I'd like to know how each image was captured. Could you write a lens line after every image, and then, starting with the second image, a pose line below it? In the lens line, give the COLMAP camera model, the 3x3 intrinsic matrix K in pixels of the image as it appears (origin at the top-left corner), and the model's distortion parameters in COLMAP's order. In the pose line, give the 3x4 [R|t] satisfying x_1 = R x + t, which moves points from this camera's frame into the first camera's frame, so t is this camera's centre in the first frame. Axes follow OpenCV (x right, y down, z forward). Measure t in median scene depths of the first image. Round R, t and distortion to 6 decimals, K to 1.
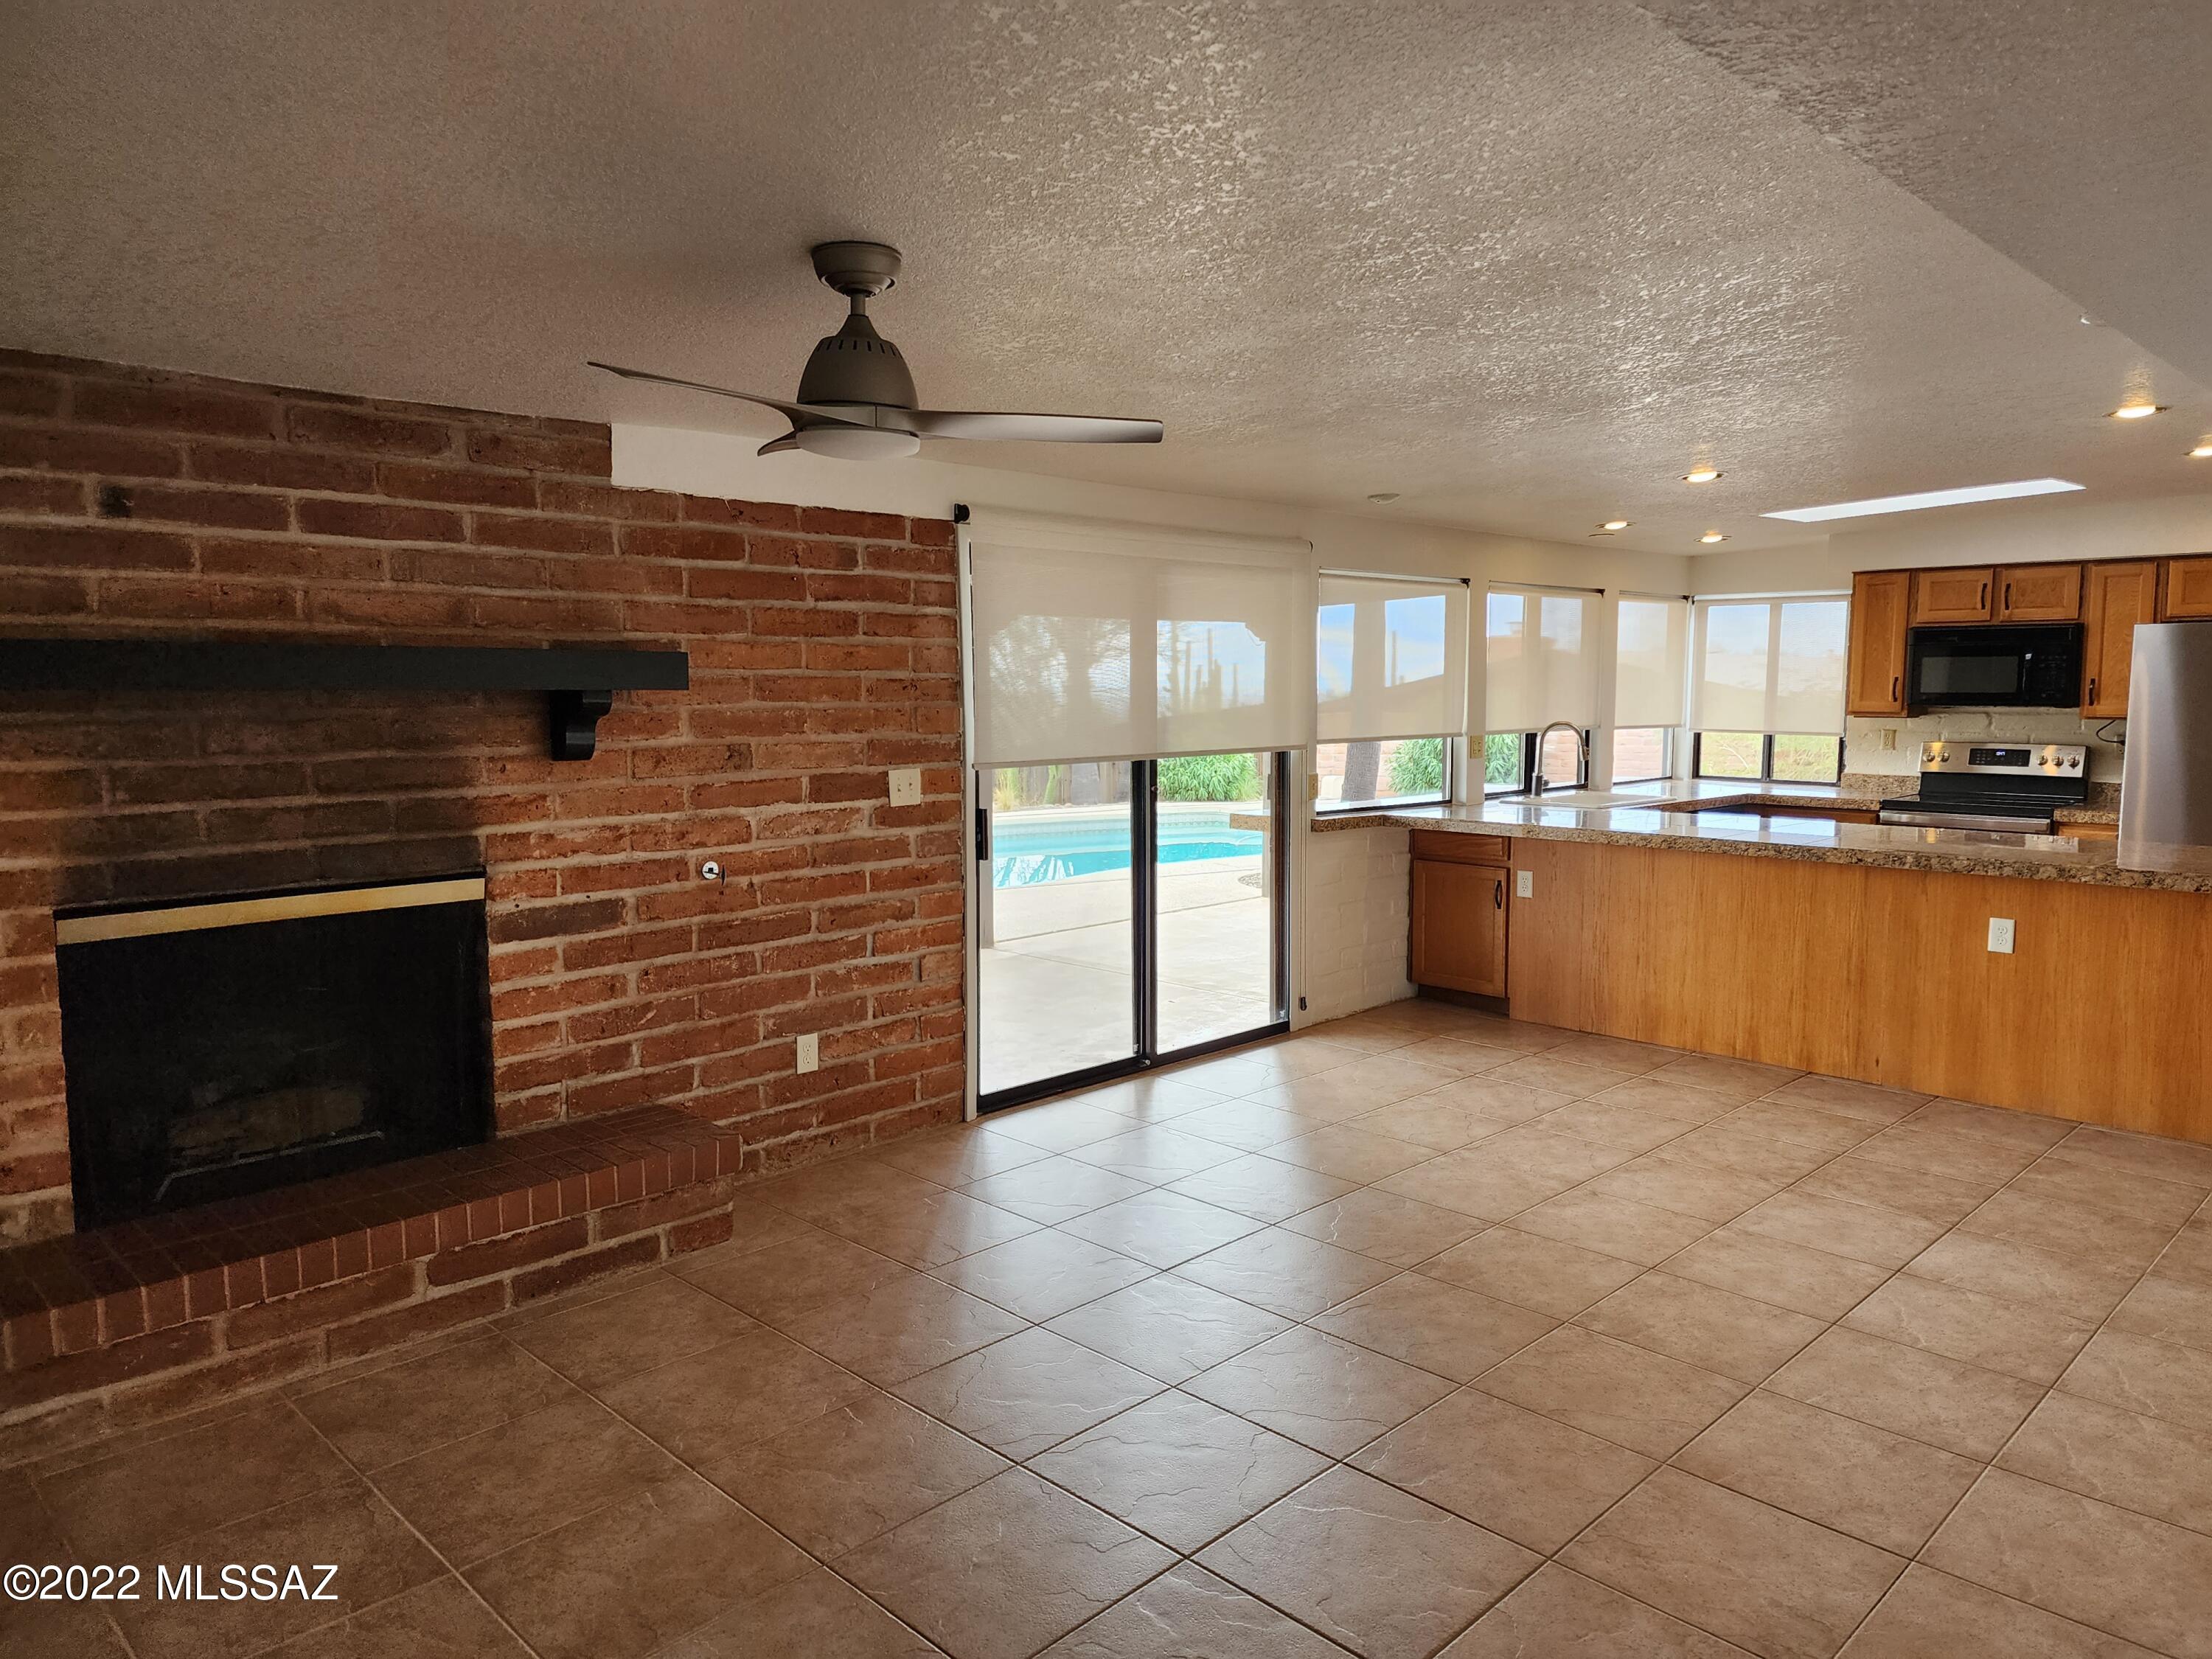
lens RADIAL K [[1507.0, 0, 1106.1], [0, 1507.0, 843.2], [0, 0, 1]] dist [0.079946, -0.070416]
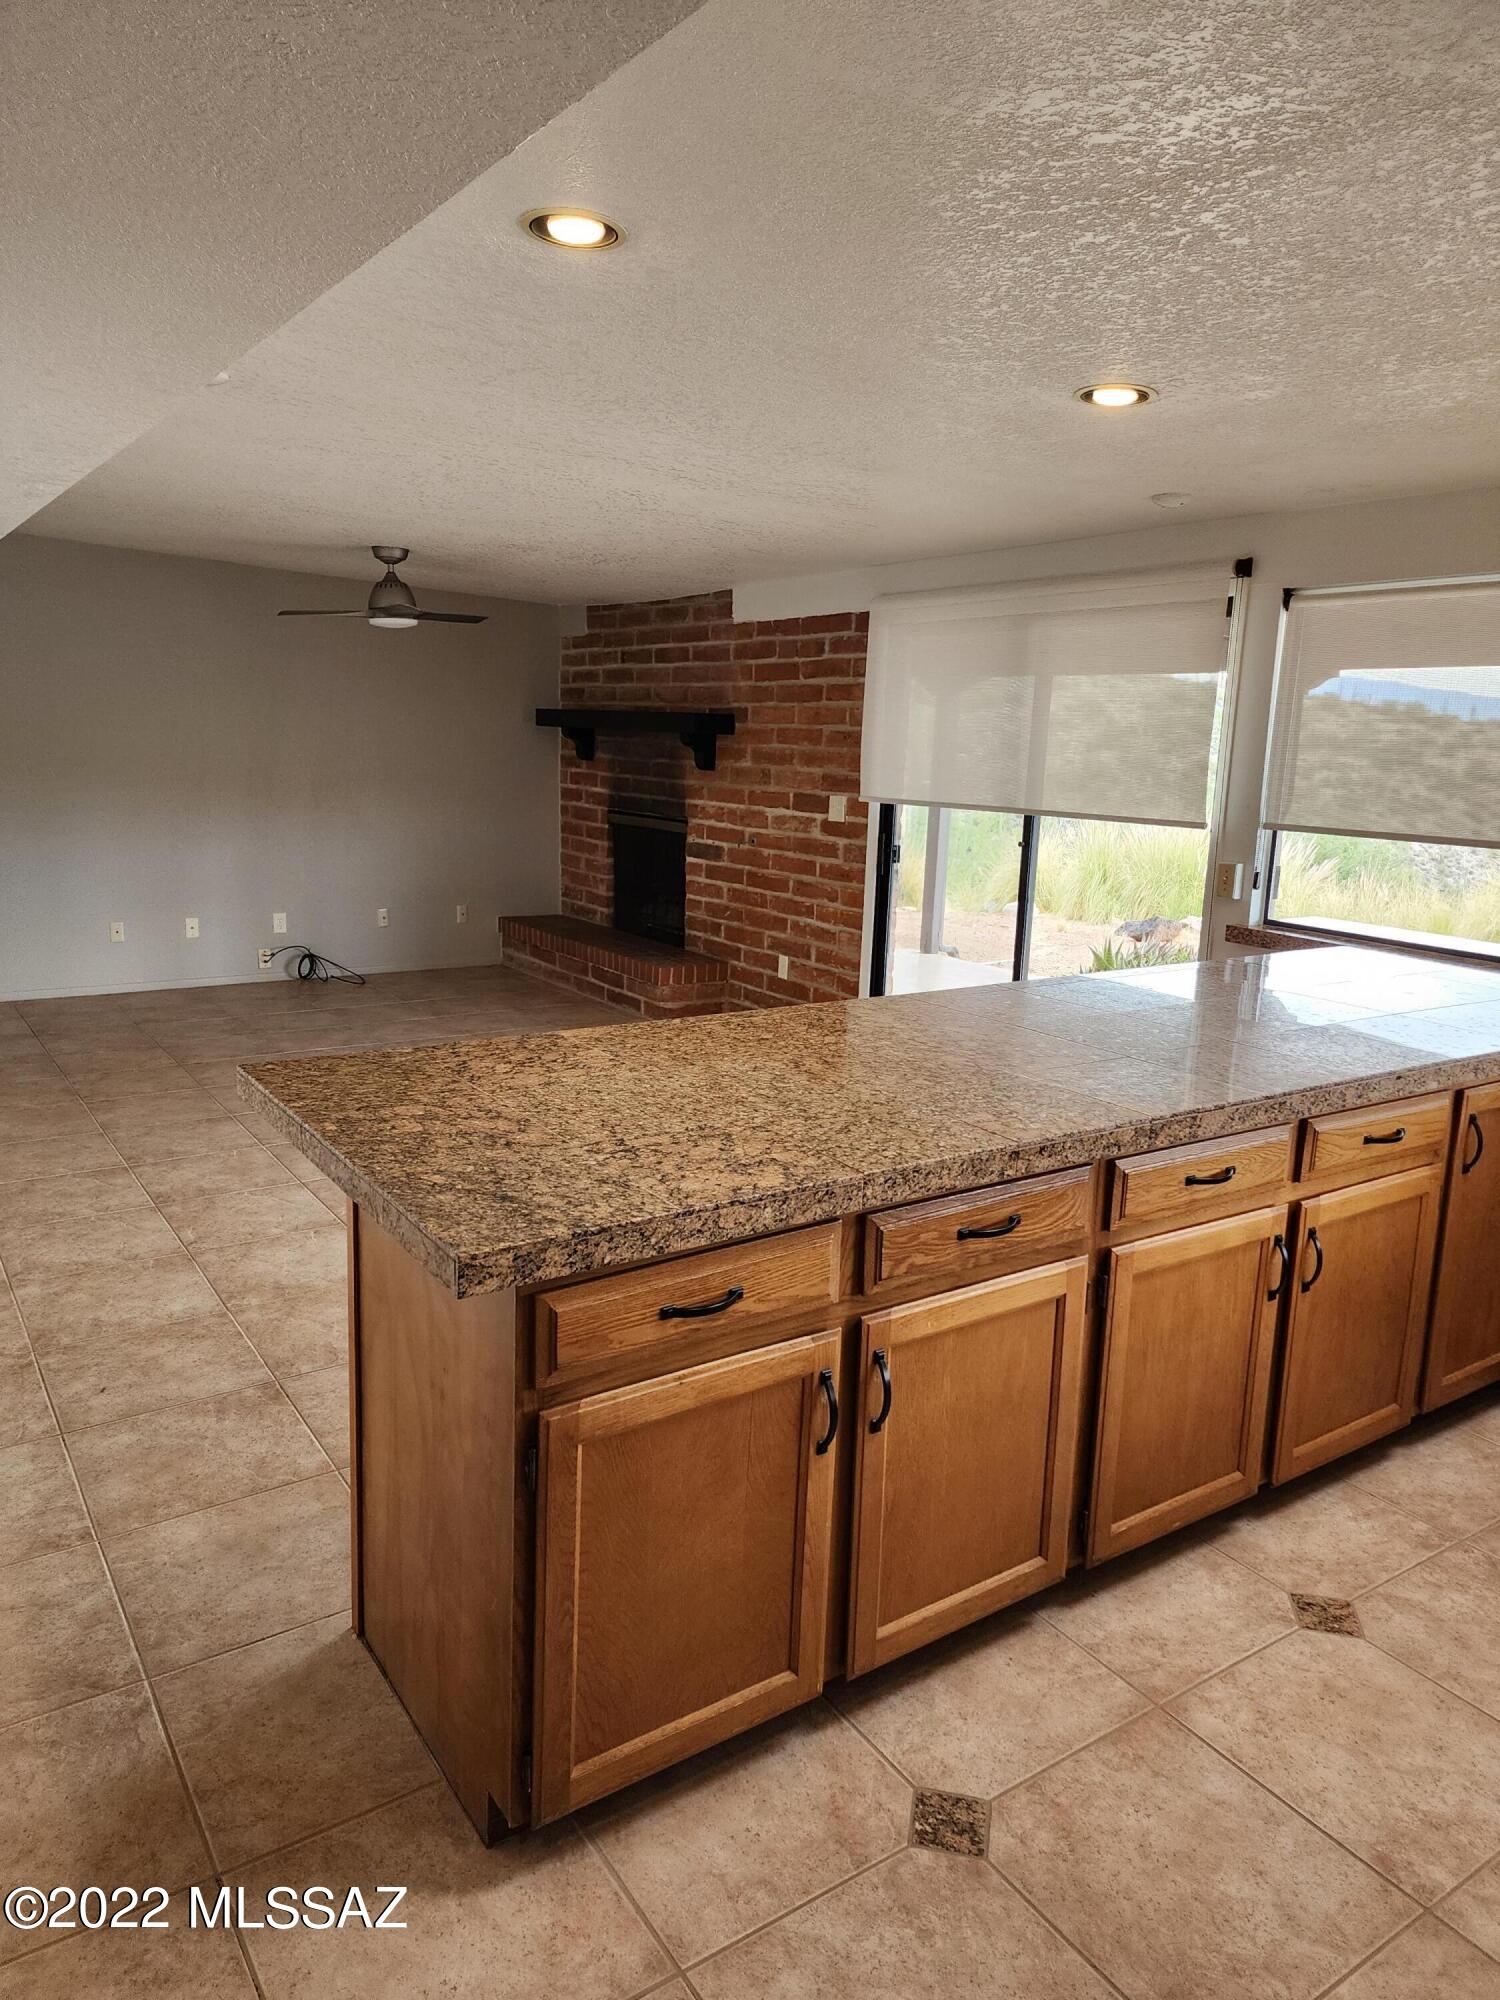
lens RADIAL K [[1344.9, 0, 754.2], [0, 1344.9, 1019.1], [0, 0, 1]] dist [0.074245, -0.065450]
pose [[-0.196718, 0.198966, -0.960060, 1.144675], [-0.138397, 0.963754, 0.228089, -0.124887], [0.970643, 0.177739, -0.162051, 1.161750]]
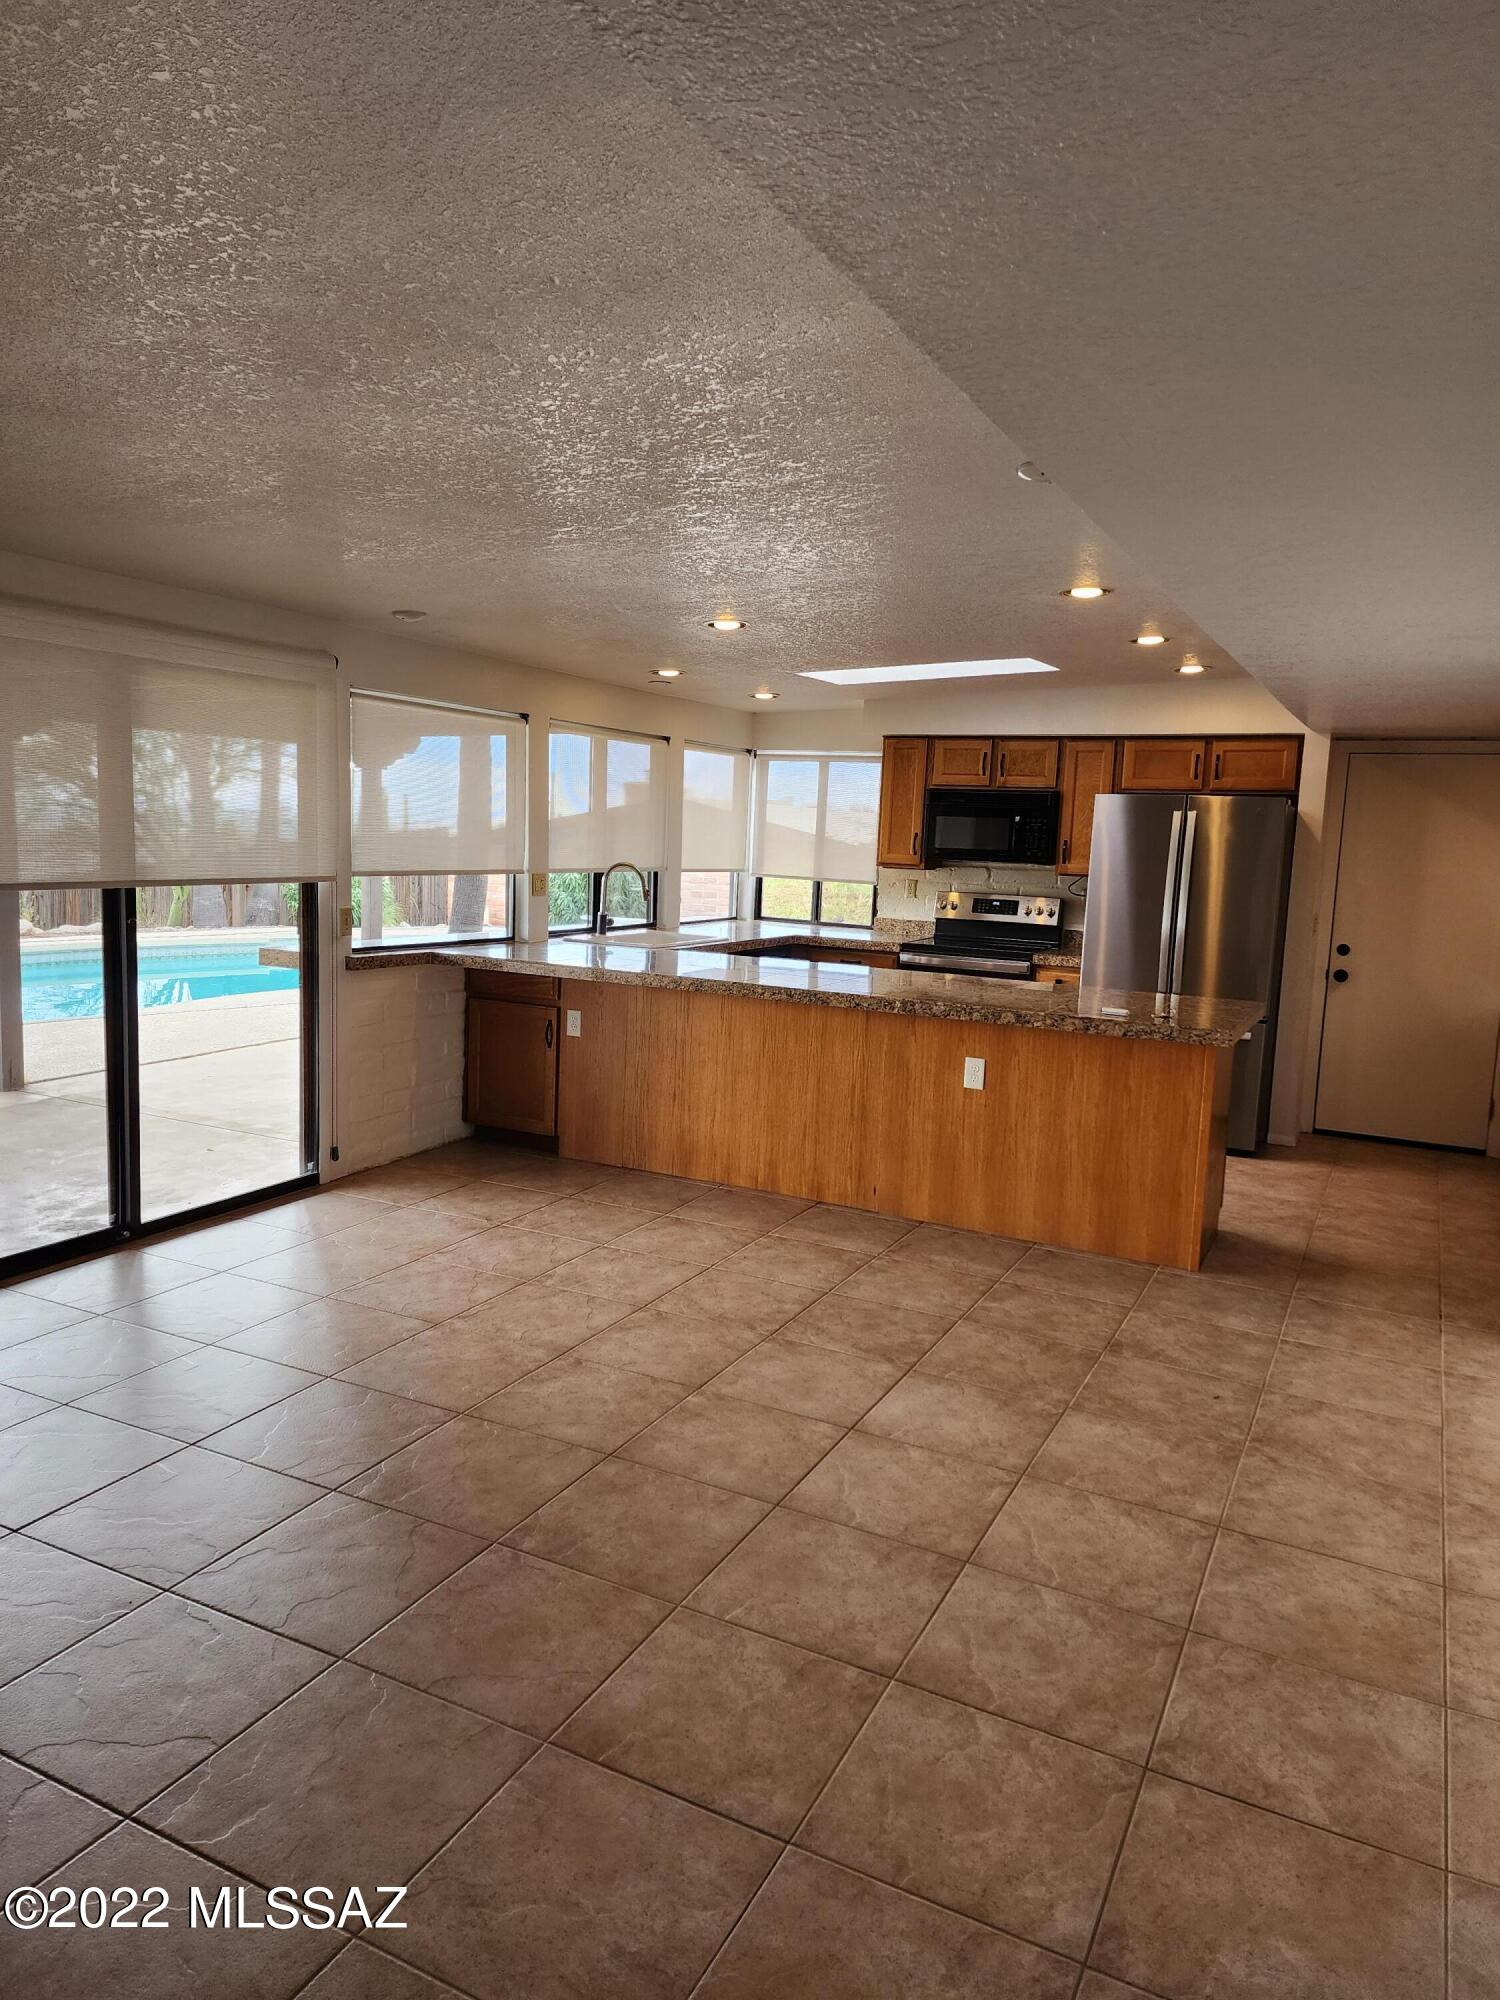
lens RADIAL K [[1371.4, 0, 735.1], [0, 1371.4, 1001.8], [0, 0, 1]] dist [0.140415, -0.170370]
pose [[0.950261, 0.000501, 0.311455, 0.132391], [-0.008596, 0.999660, 0.024619, -0.015099], [-0.311337, -0.026072, 0.949942, 0.142583]]
